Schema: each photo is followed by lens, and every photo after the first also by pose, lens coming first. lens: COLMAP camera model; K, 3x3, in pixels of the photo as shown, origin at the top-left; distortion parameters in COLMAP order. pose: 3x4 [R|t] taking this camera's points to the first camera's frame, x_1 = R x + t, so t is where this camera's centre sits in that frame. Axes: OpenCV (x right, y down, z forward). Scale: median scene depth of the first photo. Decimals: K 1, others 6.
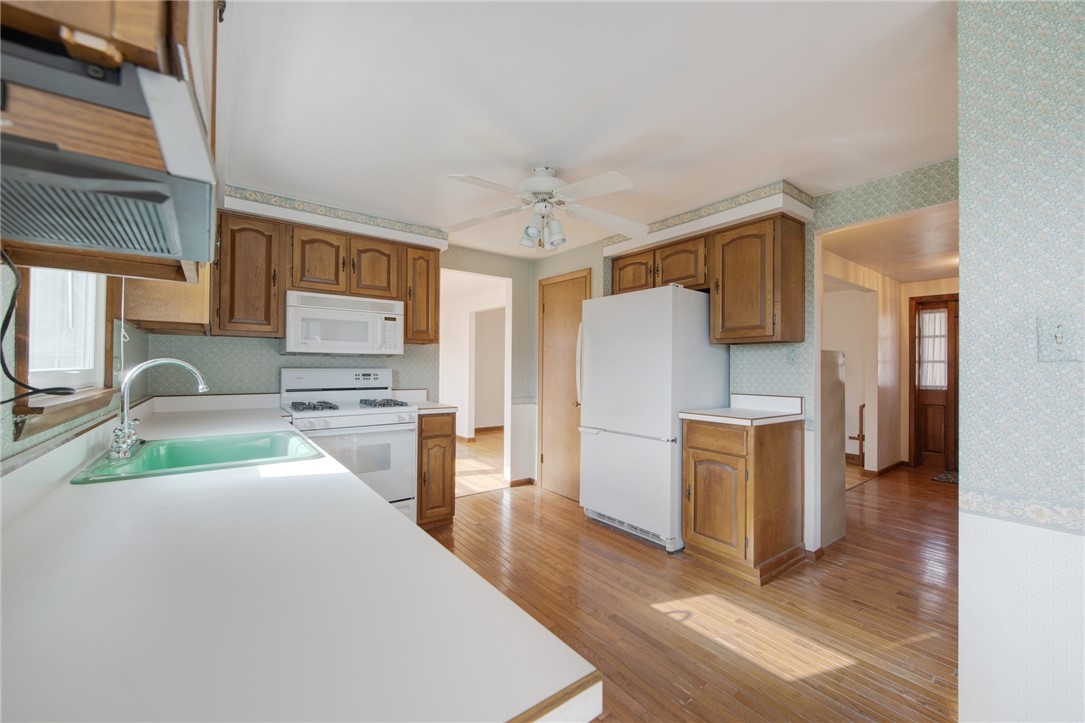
lens RADIAL K [[430.9, 0, 542.8], [0, 430.9, 364.2], [0, 0, 1]] dist [-0.000415, 0.000298]
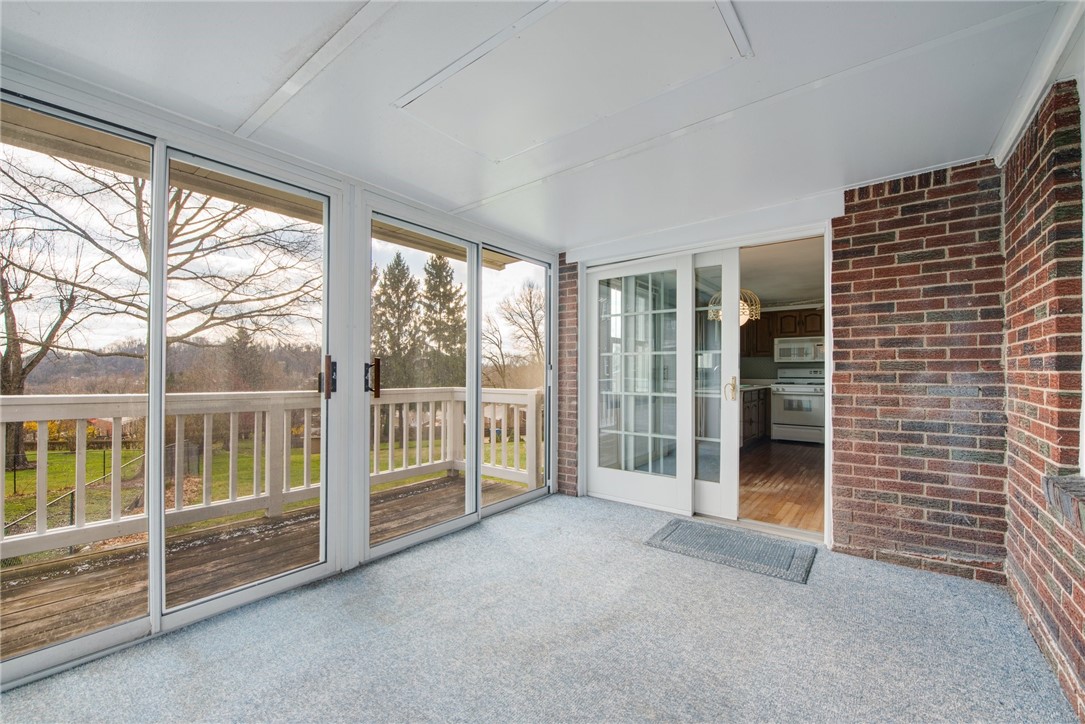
lens RADIAL K [[430.9, 0, 546.1], [0, 430.9, 366.4], [0, 0, 1]] dist [-0.000415, 0.000298]
pose [[0.236886, -0.020432, -0.971323, 1.490446], [0.005275, 0.999791, -0.019744, 0.038191], [0.971523, -0.000447, 0.236944, -0.884412]]
